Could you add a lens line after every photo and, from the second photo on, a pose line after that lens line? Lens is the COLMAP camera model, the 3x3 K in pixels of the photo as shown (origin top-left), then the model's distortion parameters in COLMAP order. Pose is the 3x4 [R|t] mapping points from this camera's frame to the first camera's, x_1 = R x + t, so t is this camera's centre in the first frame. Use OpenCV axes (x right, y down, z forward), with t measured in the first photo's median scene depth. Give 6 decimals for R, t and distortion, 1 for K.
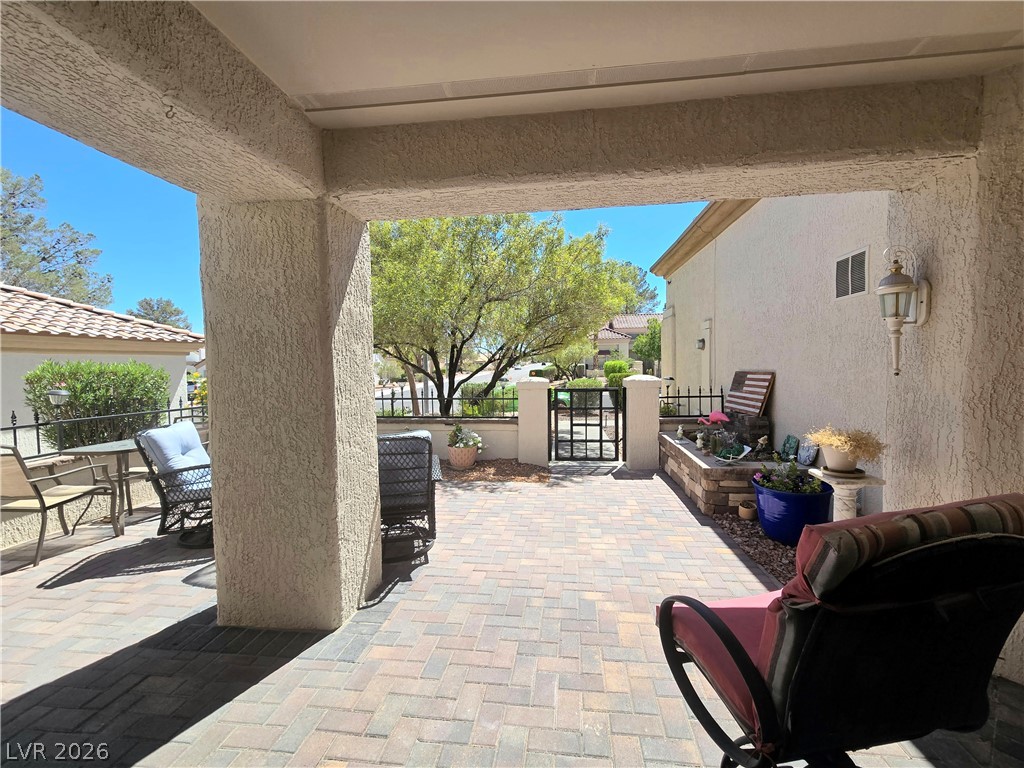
lens RADIAL K [[422.9, 0, 518.4], [0, 422.9, 381.1], [0, 0, 1]] dist [-0.005926, 0.003263]
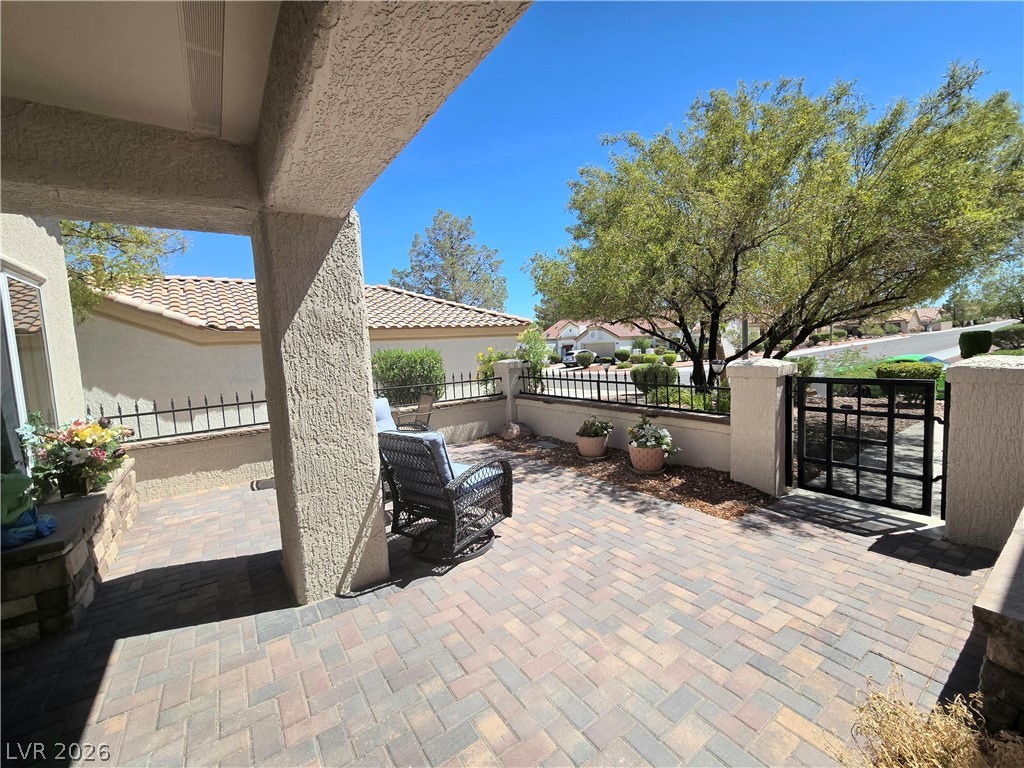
lens RADIAL K [[422.9, 0, 518.4], [0, 422.9, 381.1], [0, 0, 1]] dist [-0.005926, 0.003263]
pose [[0.670466, 0.042480, -0.740723, 0.333922], [0.013534, 0.997493, 0.069457, -0.030834], [0.741817, -0.056593, 0.668210, 0.321498]]
